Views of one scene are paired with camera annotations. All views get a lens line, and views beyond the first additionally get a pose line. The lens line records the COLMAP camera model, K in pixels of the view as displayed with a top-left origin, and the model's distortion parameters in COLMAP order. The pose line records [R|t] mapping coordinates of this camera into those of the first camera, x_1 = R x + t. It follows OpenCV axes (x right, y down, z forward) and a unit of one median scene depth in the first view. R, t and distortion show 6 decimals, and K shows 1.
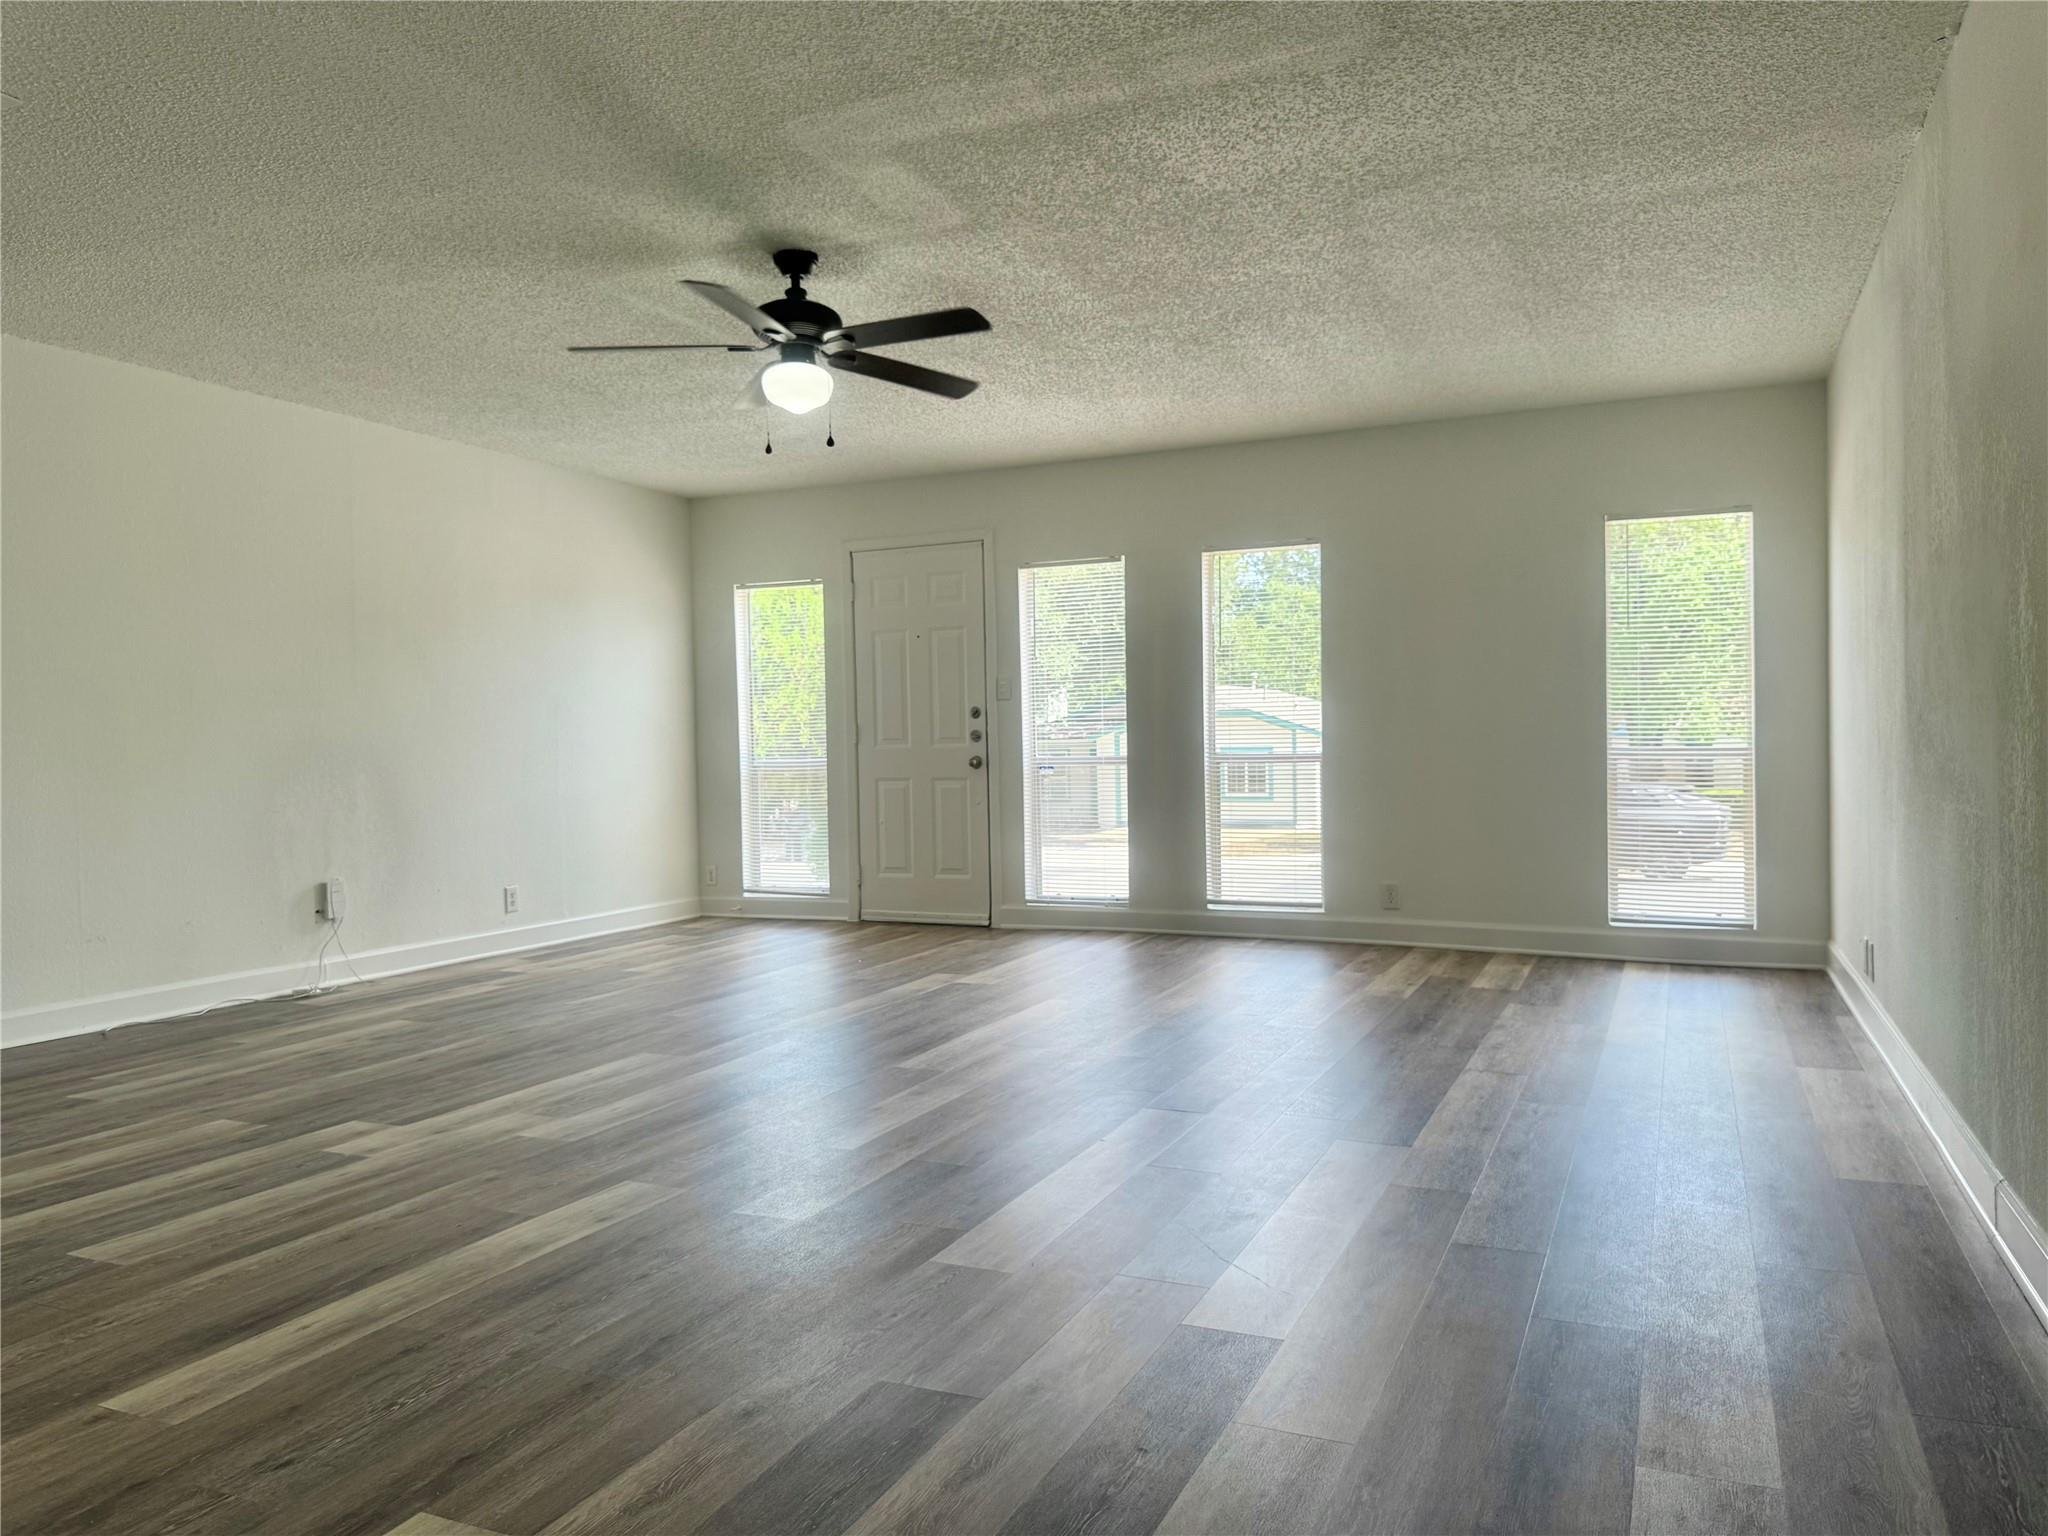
lens RADIAL K [[1453.4, 0, 1038.5], [0, 1453.4, 764.3], [0, 0, 1]] dist [0.060937, -0.078376]
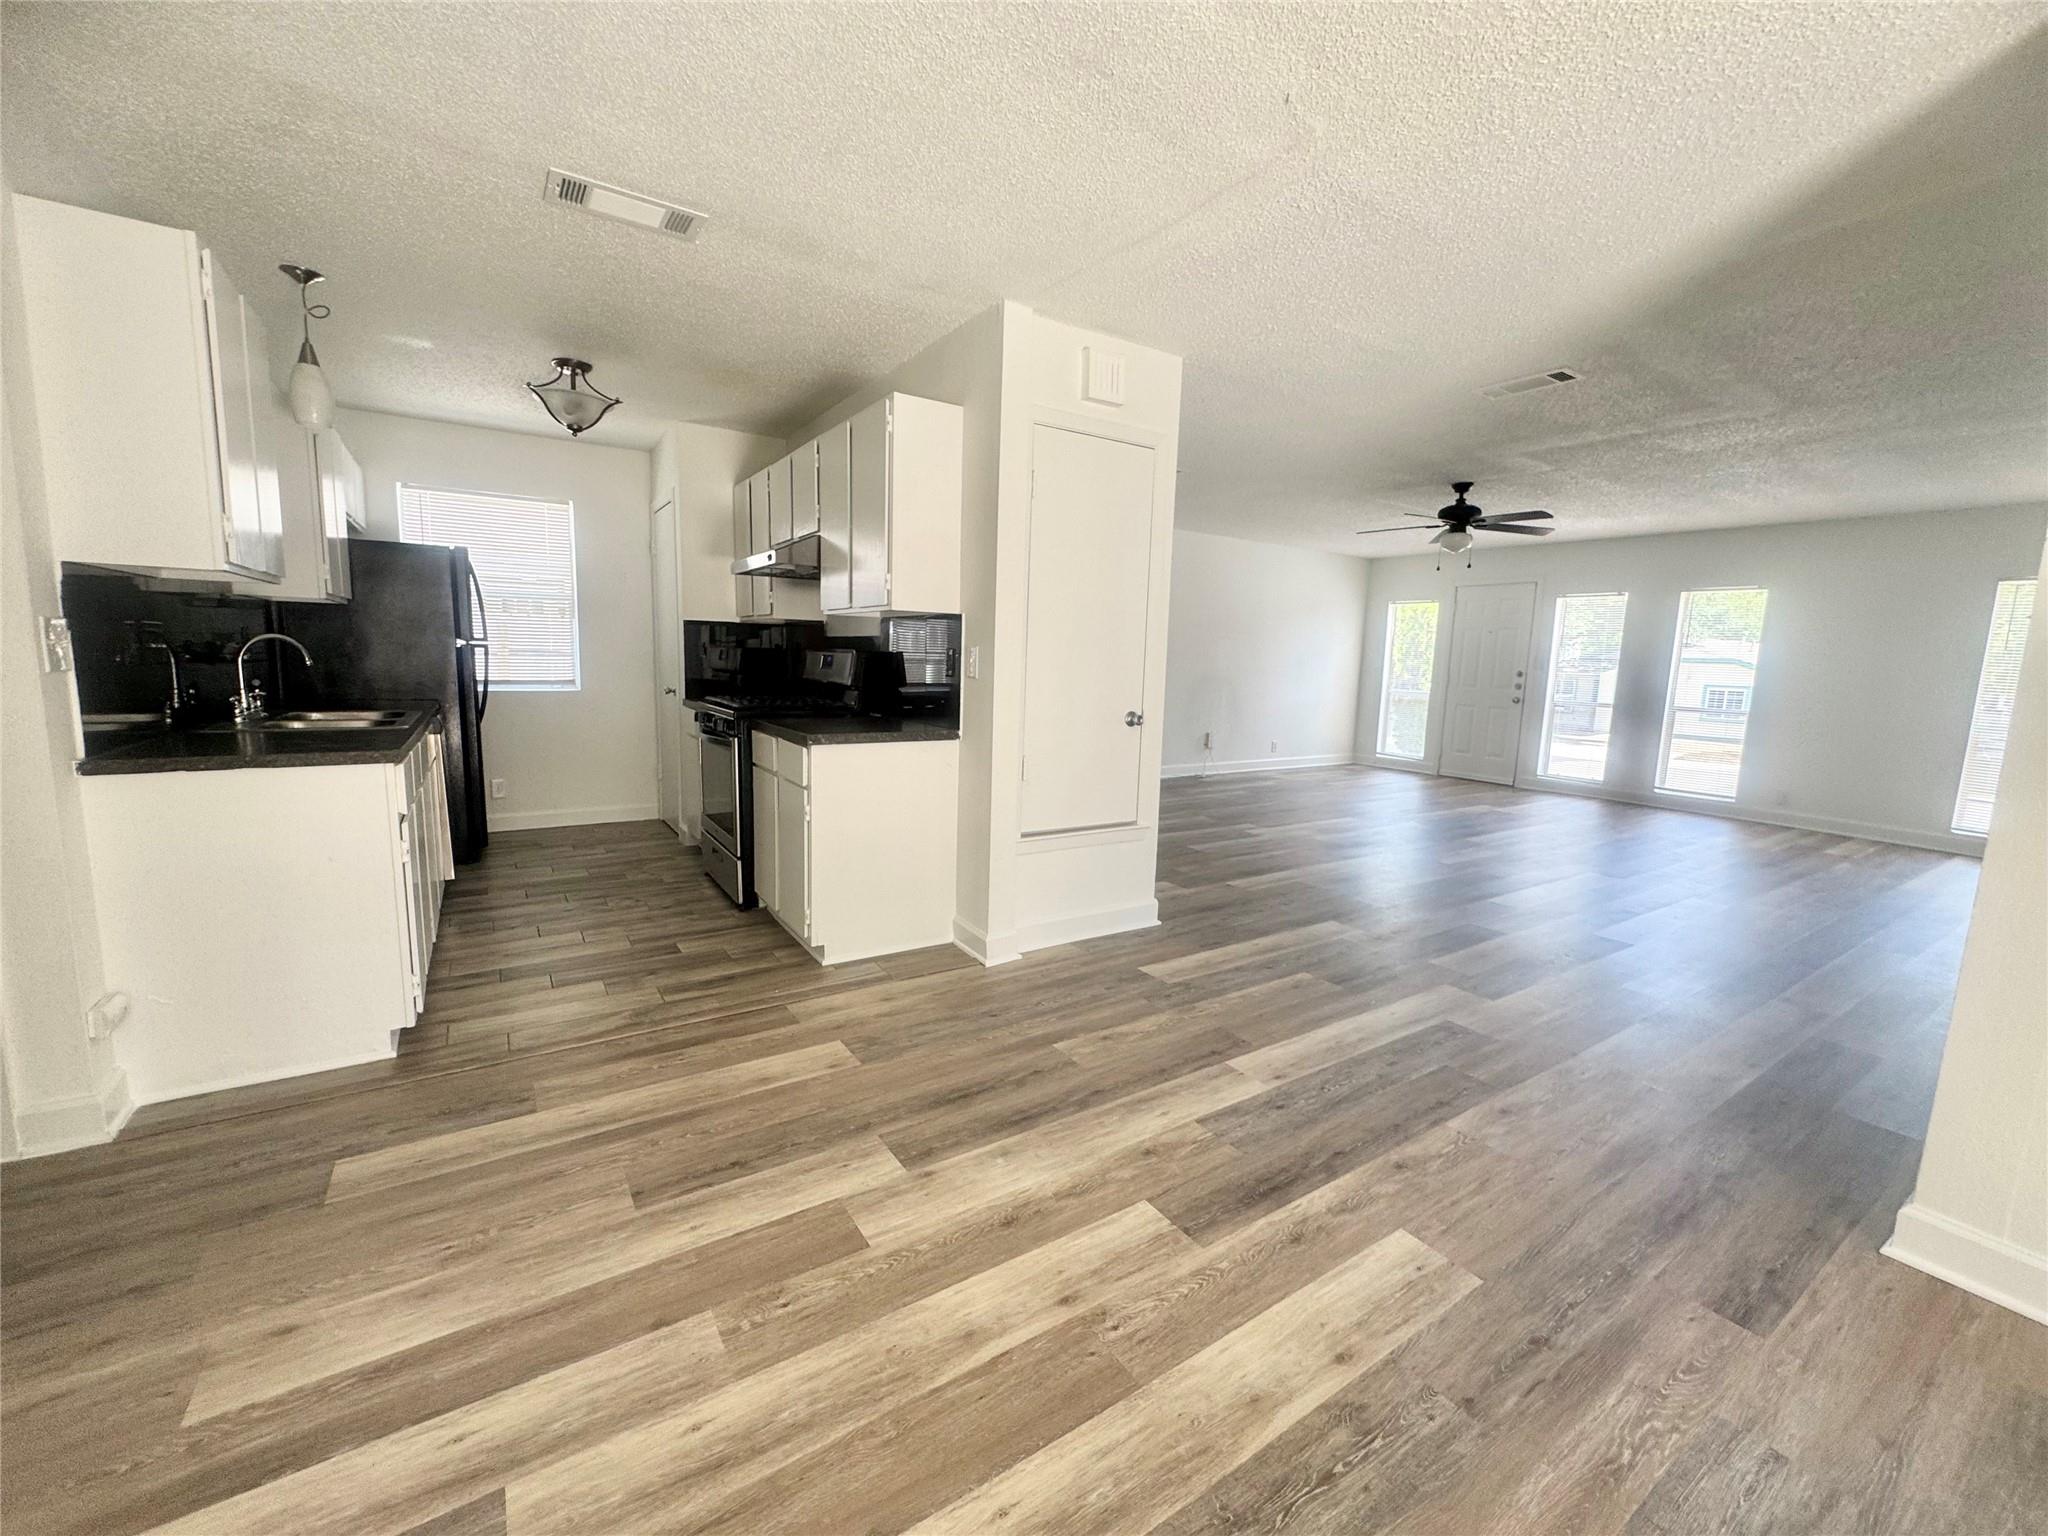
lens RADIAL K [[821.3, 0, 1024.0], [0, 821.3, 768.0], [0, 0, 1]] dist [-0.002793, -0.000307]
pose [[0.840612, 0.116969, -0.528857, -0.007609], [-0.053245, 0.989520, 0.134224, -0.027103], [0.539014, -0.084671, 0.838030, -0.296637]]
